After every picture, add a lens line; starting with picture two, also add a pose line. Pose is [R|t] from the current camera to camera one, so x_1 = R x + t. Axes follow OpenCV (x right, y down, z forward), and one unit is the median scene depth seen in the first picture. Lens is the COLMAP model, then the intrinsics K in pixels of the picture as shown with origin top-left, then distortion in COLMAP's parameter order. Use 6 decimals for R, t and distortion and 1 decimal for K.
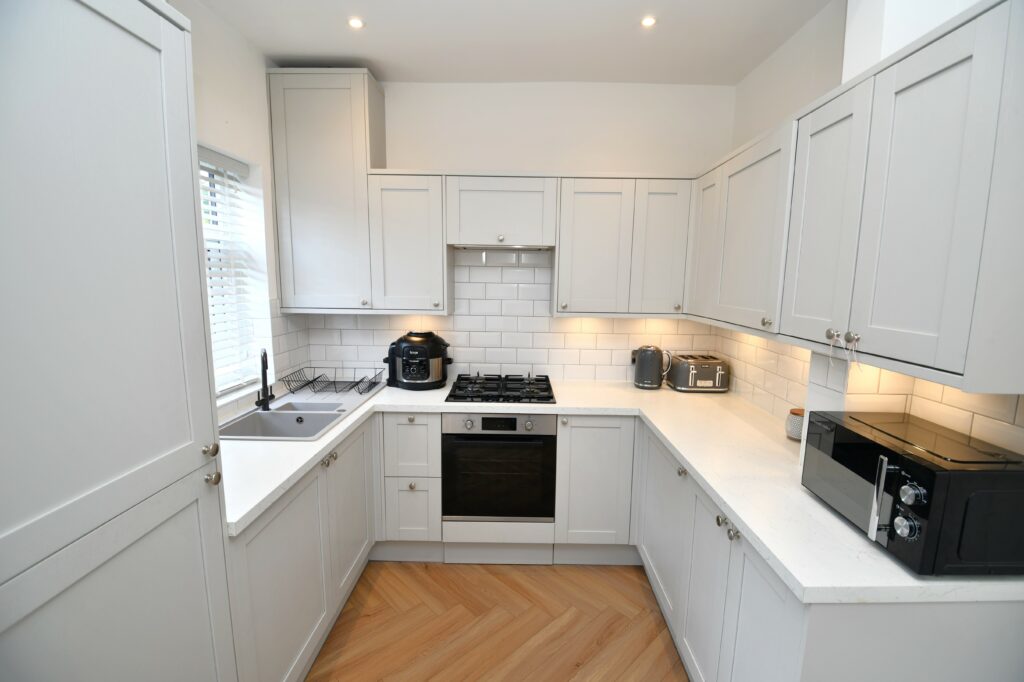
lens RADIAL K [[451.9, 0, 520.4], [0, 451.9, 342.0], [0, 0, 1]] dist [-0.000920, -0.011677]
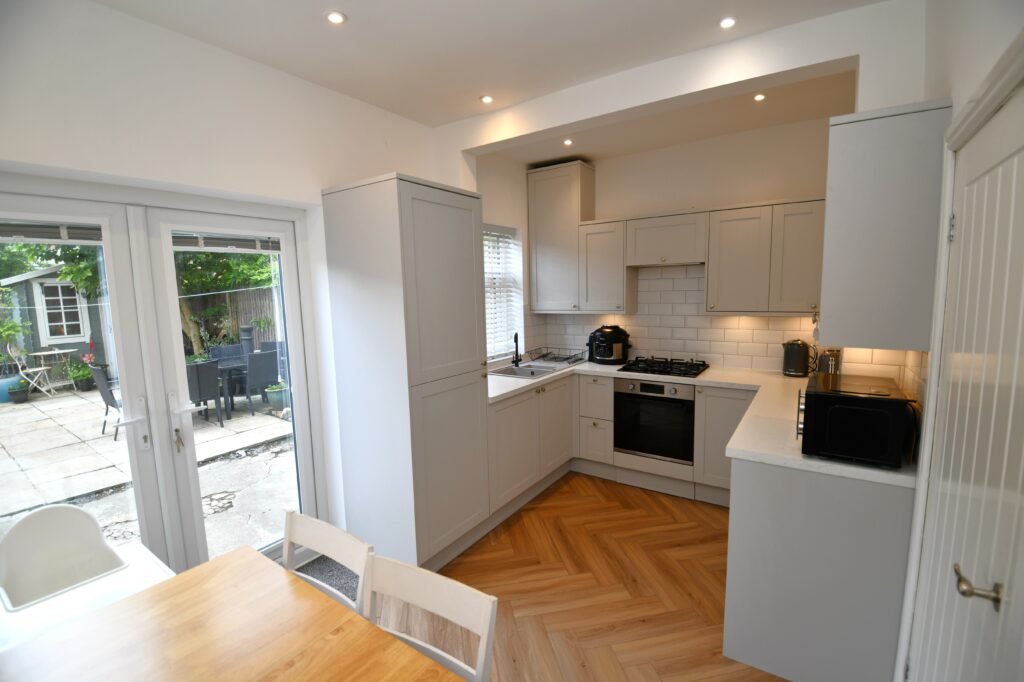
lens RADIAL K [[451.9, 0, 511.0], [0, 451.9, 342.4], [0, 0, 1]] dist [-0.000920, -0.011677]
pose [[0.825539, 0.030799, -0.563504, 0.375603], [-0.041624, 0.999113, -0.006373, 0.059682], [0.562808, 0.028717, 0.826089, -0.438193]]
